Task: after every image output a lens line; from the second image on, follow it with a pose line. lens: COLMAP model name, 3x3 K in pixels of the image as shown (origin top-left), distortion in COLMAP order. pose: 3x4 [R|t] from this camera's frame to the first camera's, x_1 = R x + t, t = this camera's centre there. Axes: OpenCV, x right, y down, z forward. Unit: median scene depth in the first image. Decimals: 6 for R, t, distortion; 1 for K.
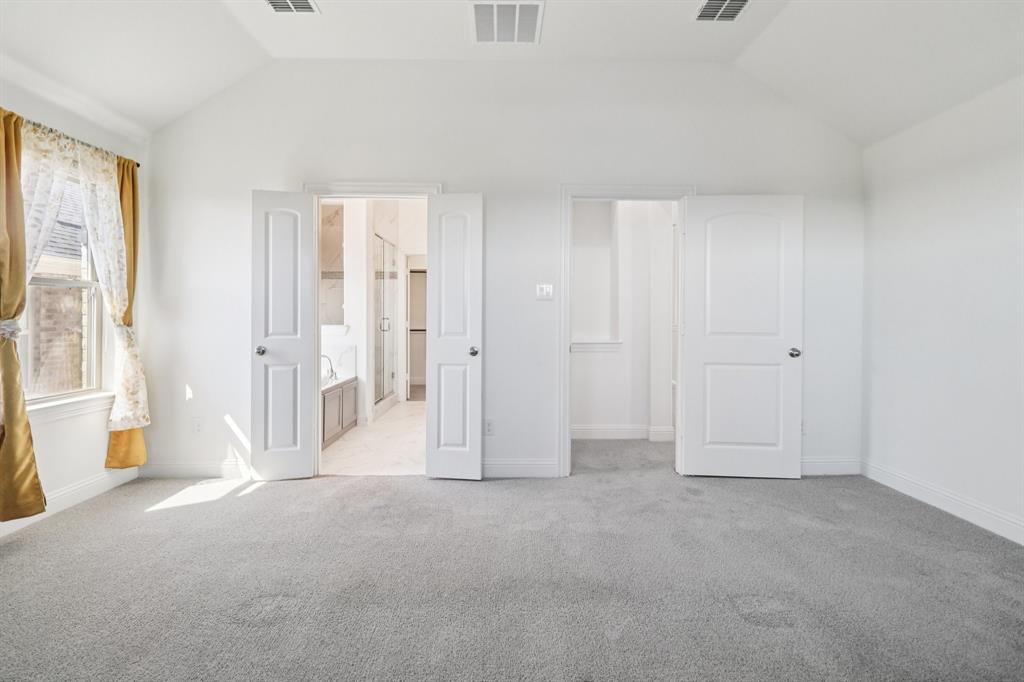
lens RADIAL K [[472.5, 0, 521.9], [0, 472.5, 320.4], [0, 0, 1]] dist [-0.003543, -0.010246]
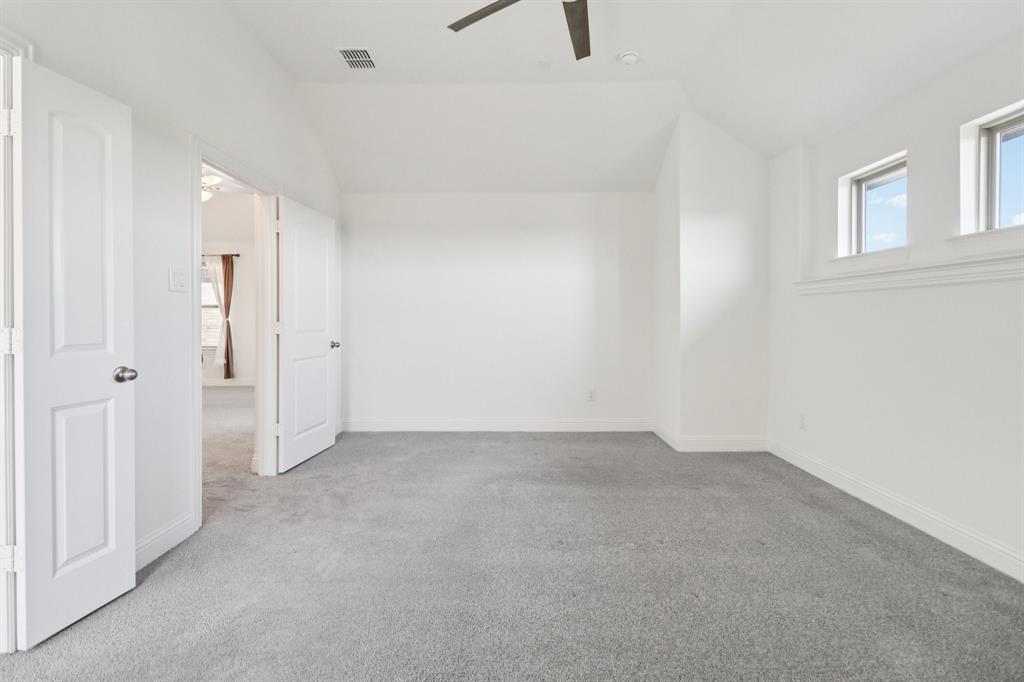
lens RADIAL K [[472.5, 0, 501.9], [0, 472.5, 324.1], [0, 0, 1]] dist [-0.003543, -0.010246]
pose [[0.040416, -0.016141, 0.999053, -0.654693], [0.005502, 0.999858, 0.015931, -0.003292], [-0.999168, 0.004853, 0.040499, 0.505360]]
